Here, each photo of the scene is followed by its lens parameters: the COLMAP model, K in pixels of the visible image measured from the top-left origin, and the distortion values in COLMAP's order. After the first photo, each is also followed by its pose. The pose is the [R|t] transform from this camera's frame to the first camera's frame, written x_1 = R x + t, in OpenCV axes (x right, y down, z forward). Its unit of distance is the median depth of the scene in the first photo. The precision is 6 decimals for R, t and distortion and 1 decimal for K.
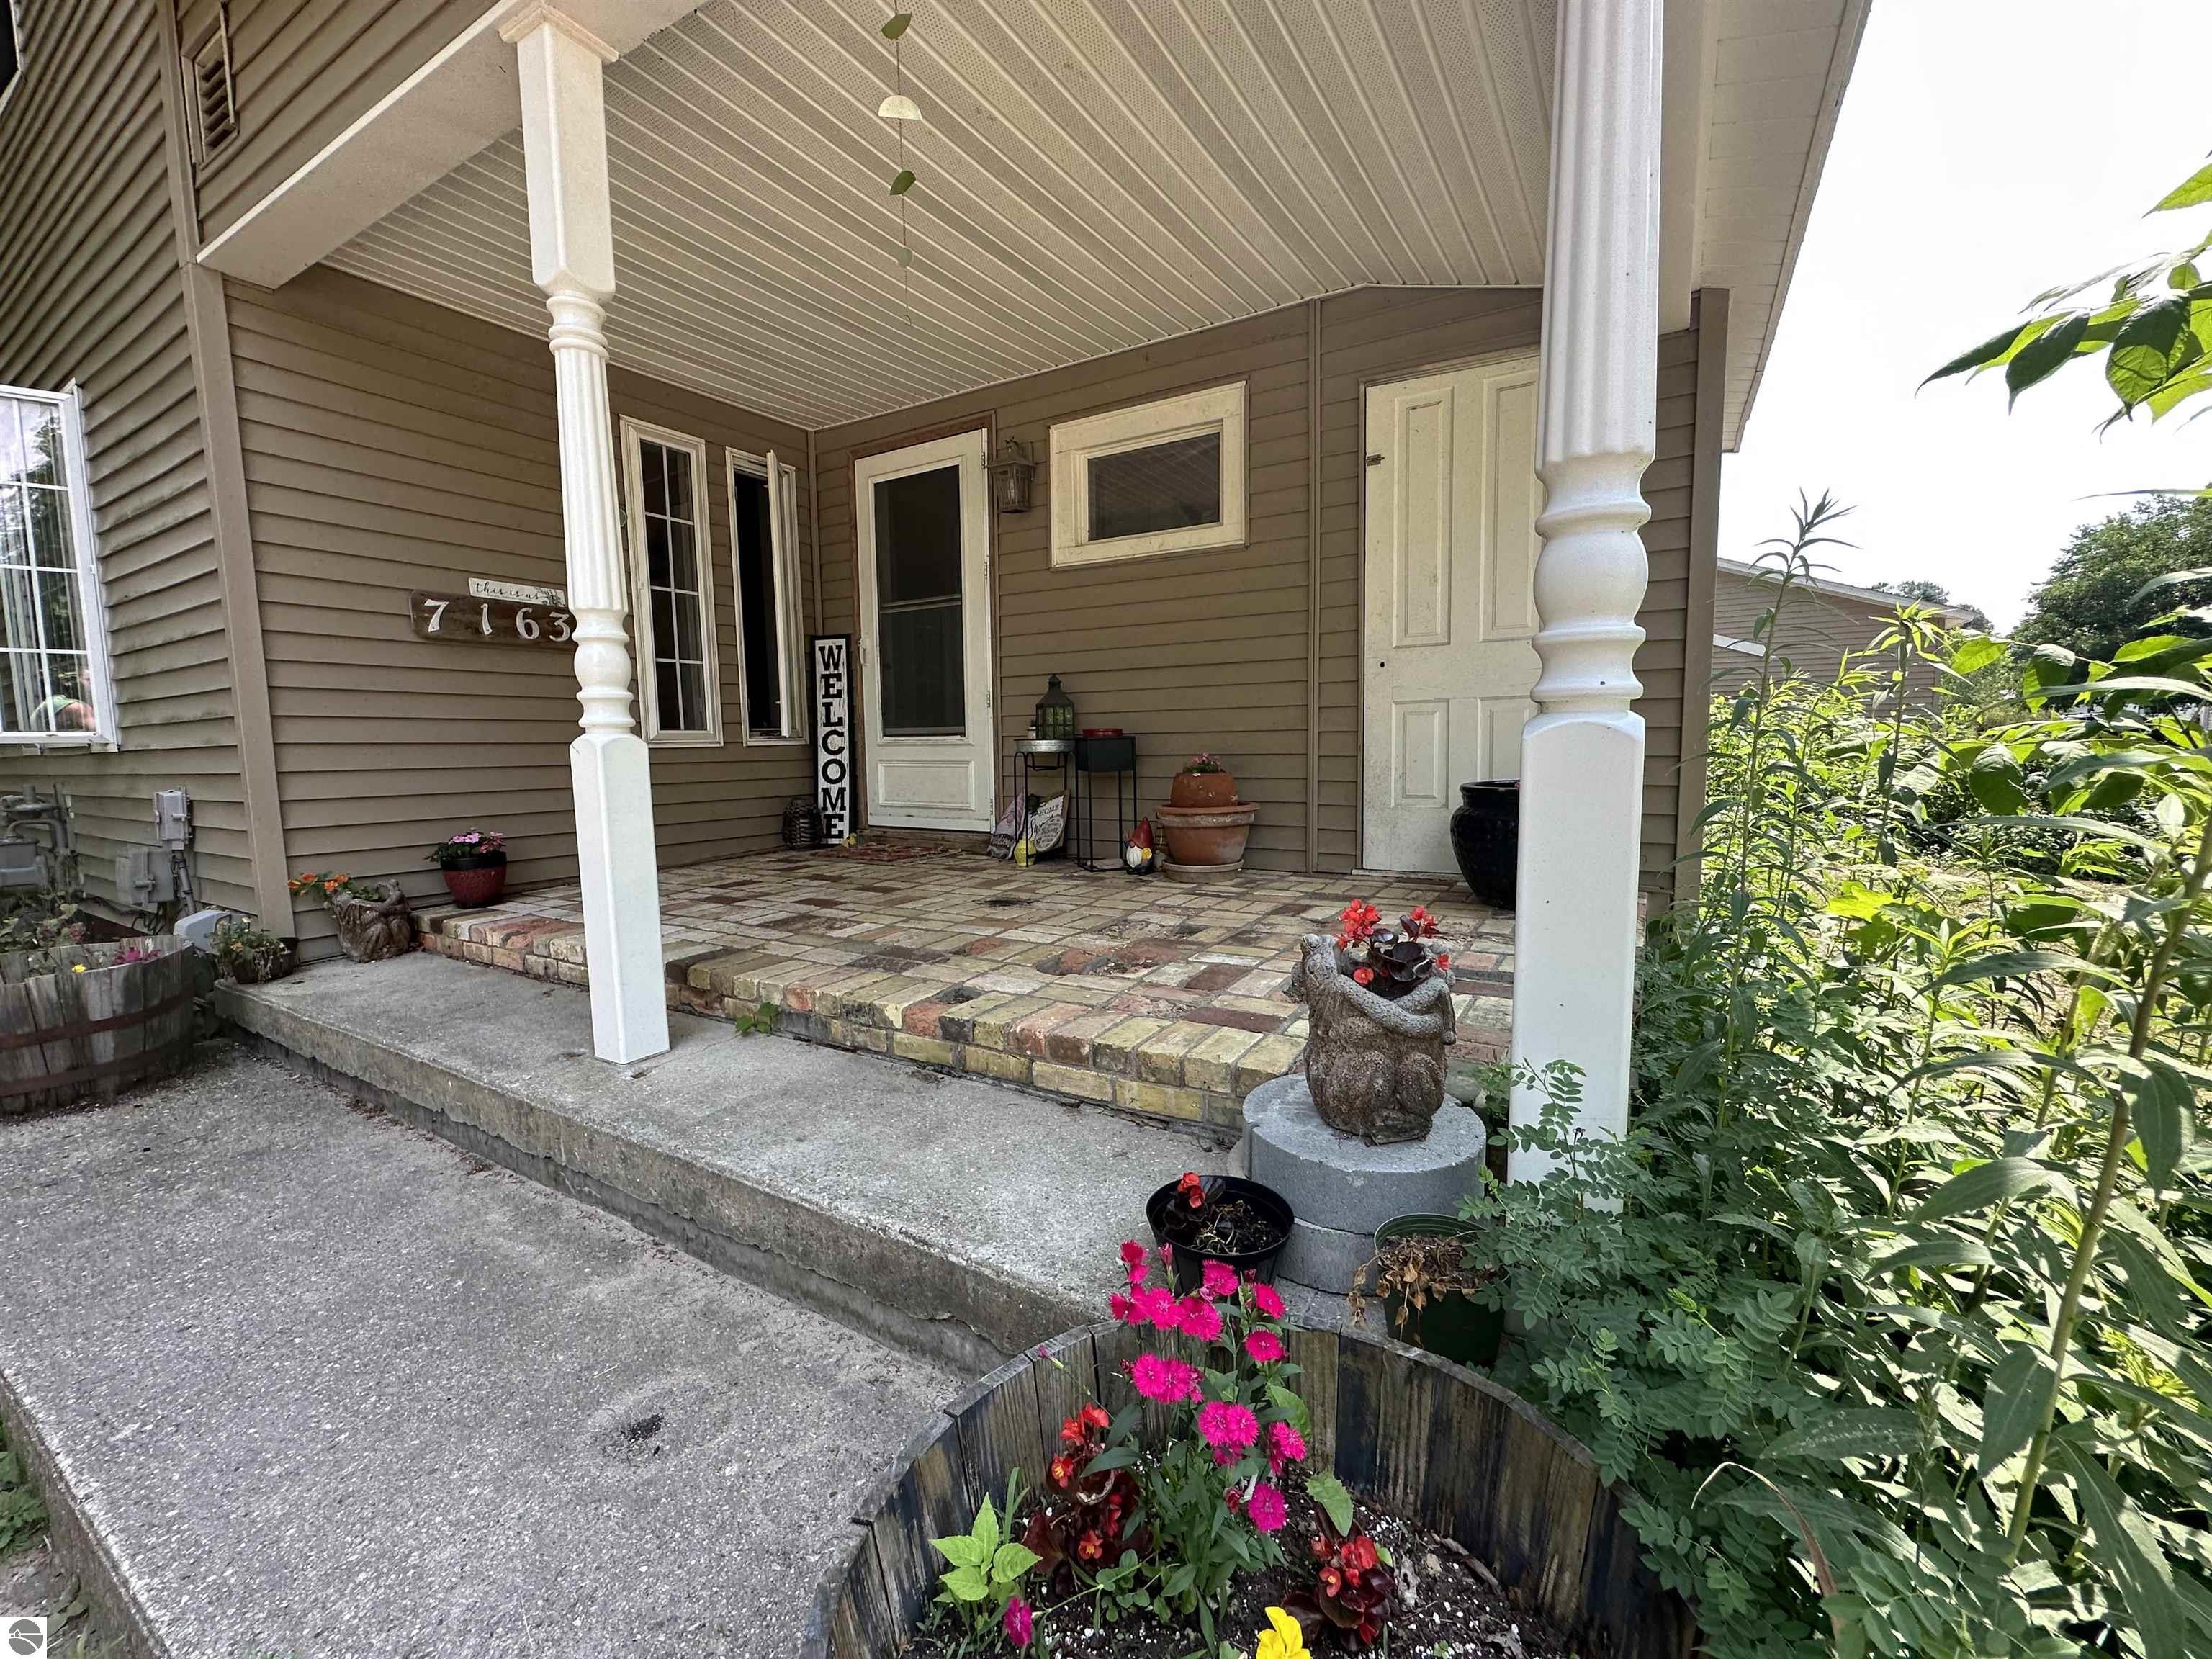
lens RADIAL K [[884.5, 0, 1104.2], [0, 884.5, 825.8], [0, 0, 1]] dist [0.000236, 0.000020]
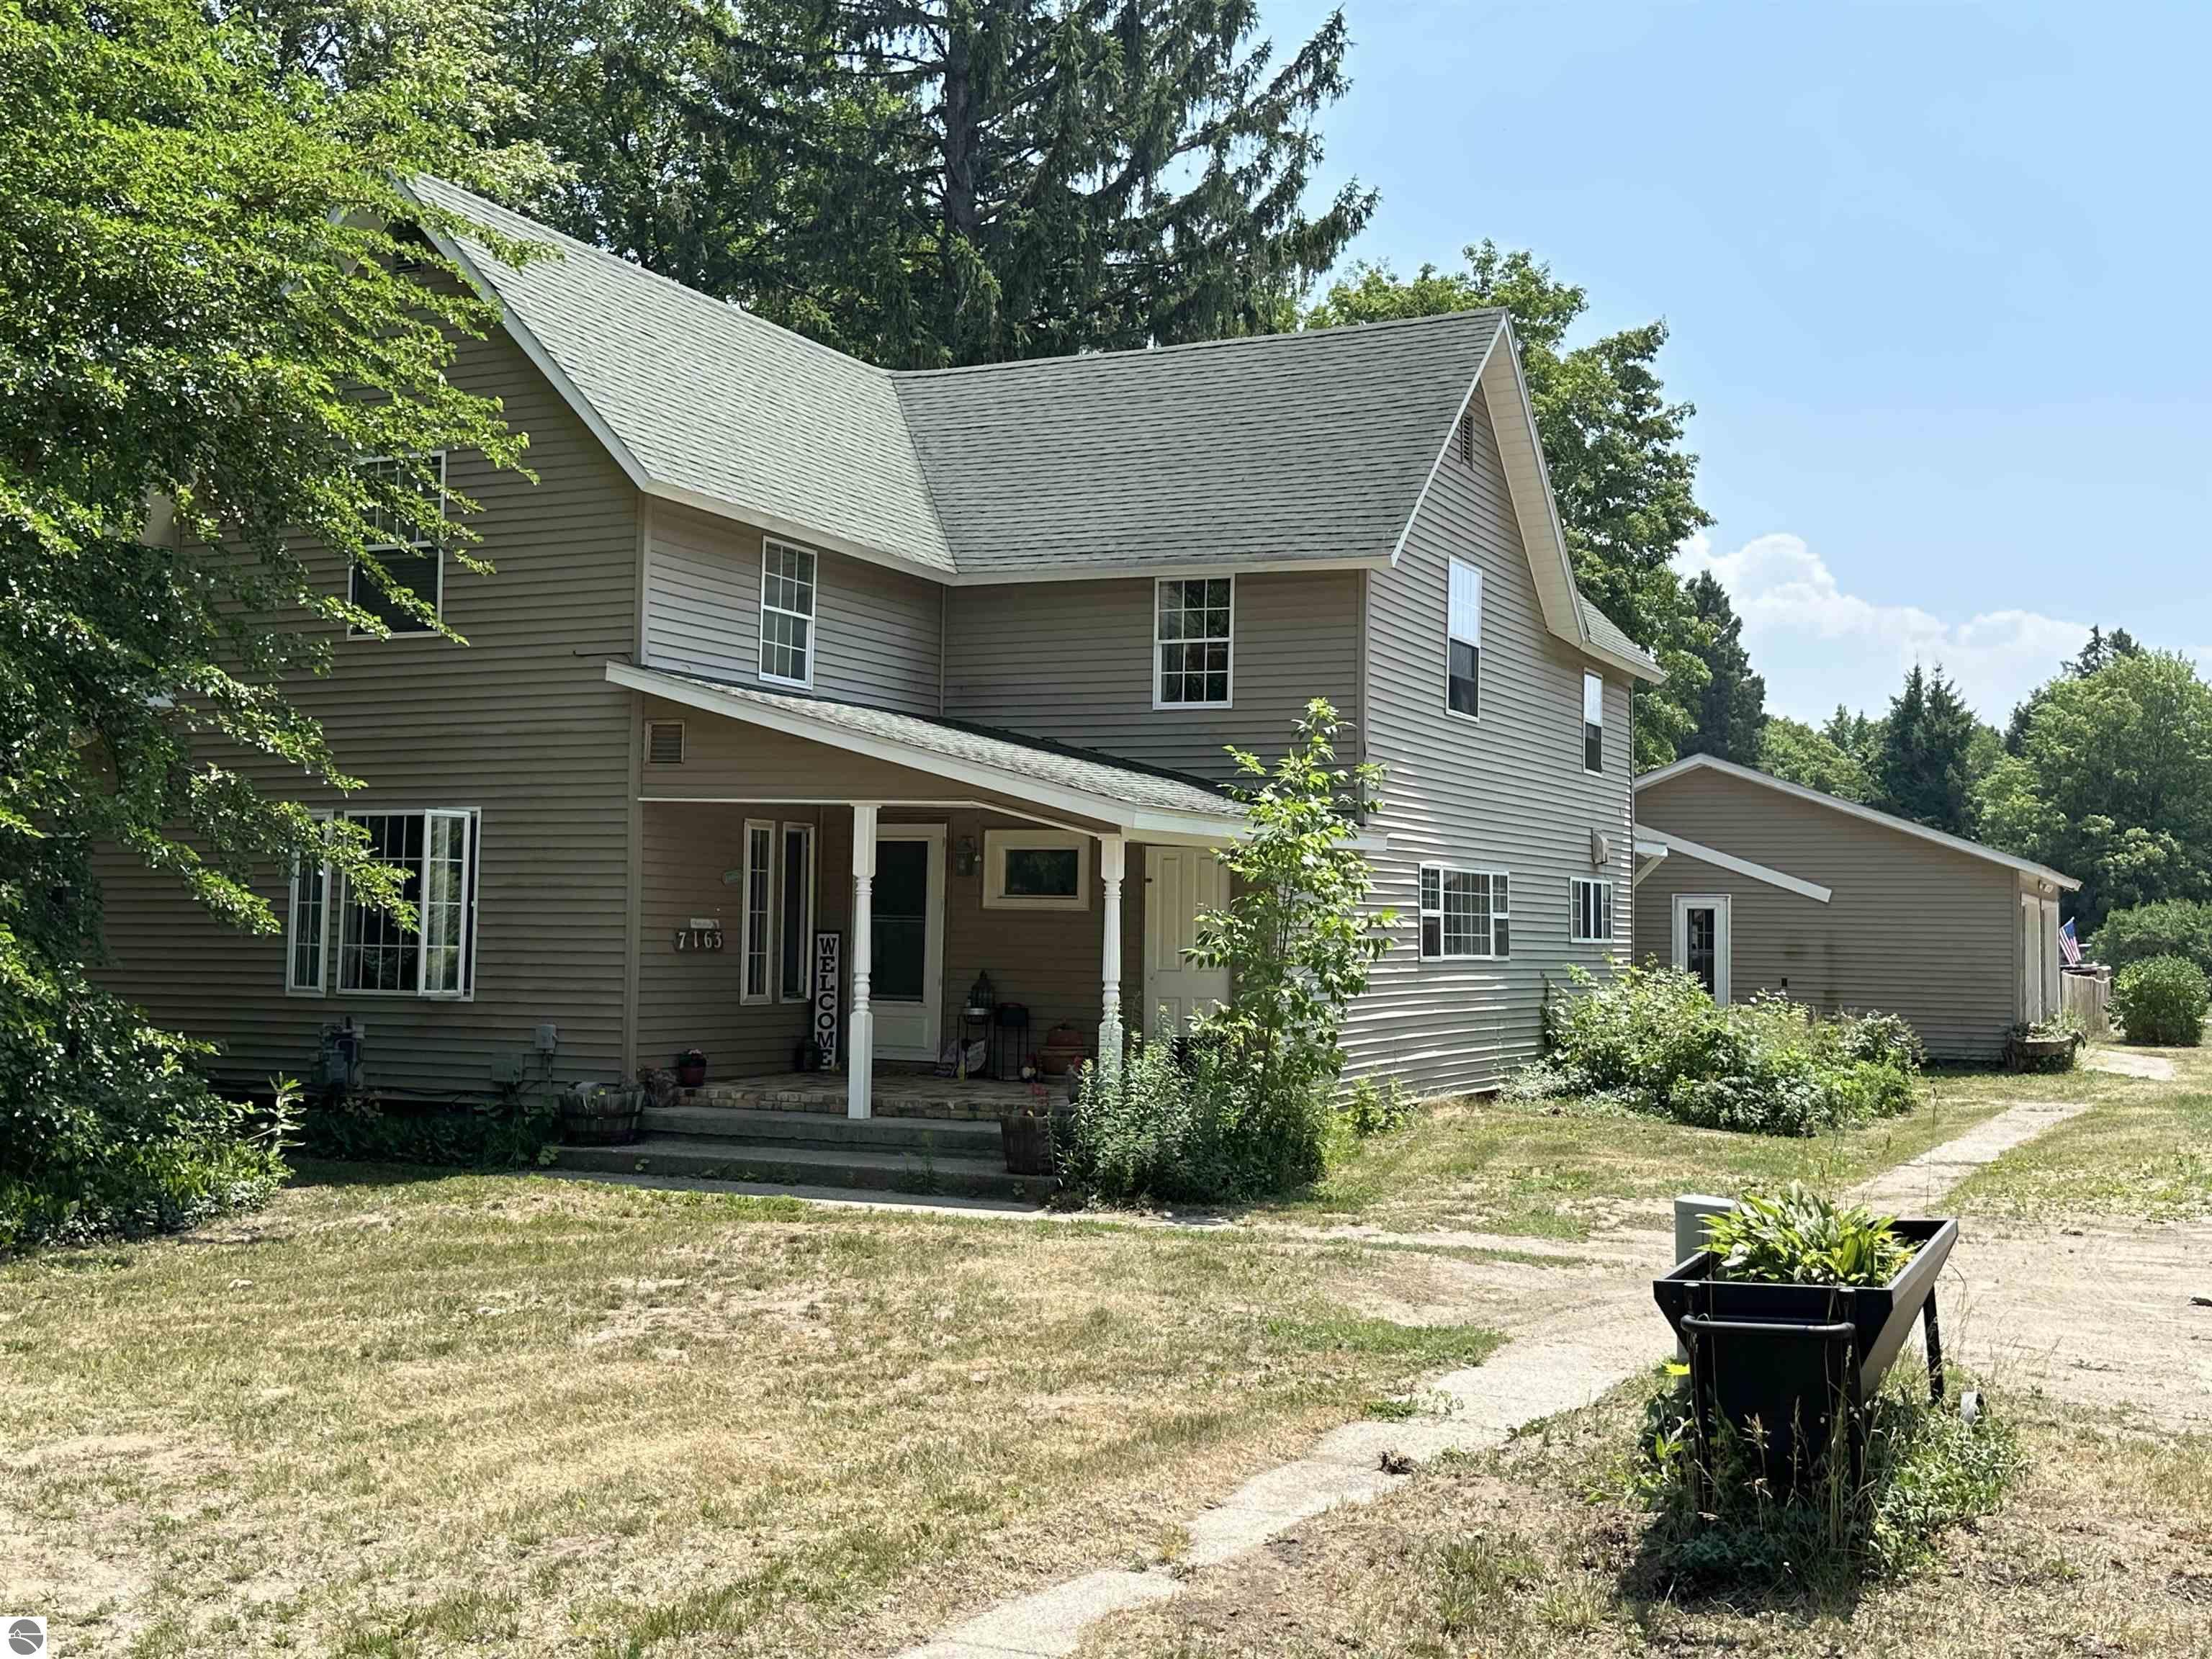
lens RADIAL K [[2305.4, 0, 1110.2], [0, 2305.4, 826.5], [0, 0, 1]] dist [0.010711, 0.000000]
pose [[0.995958, 0.037267, 0.081727, -0.183878], [-0.024898, 0.988757, -0.147444, 0.208540], [-0.086303, 0.144813, 0.985688, -3.467750]]
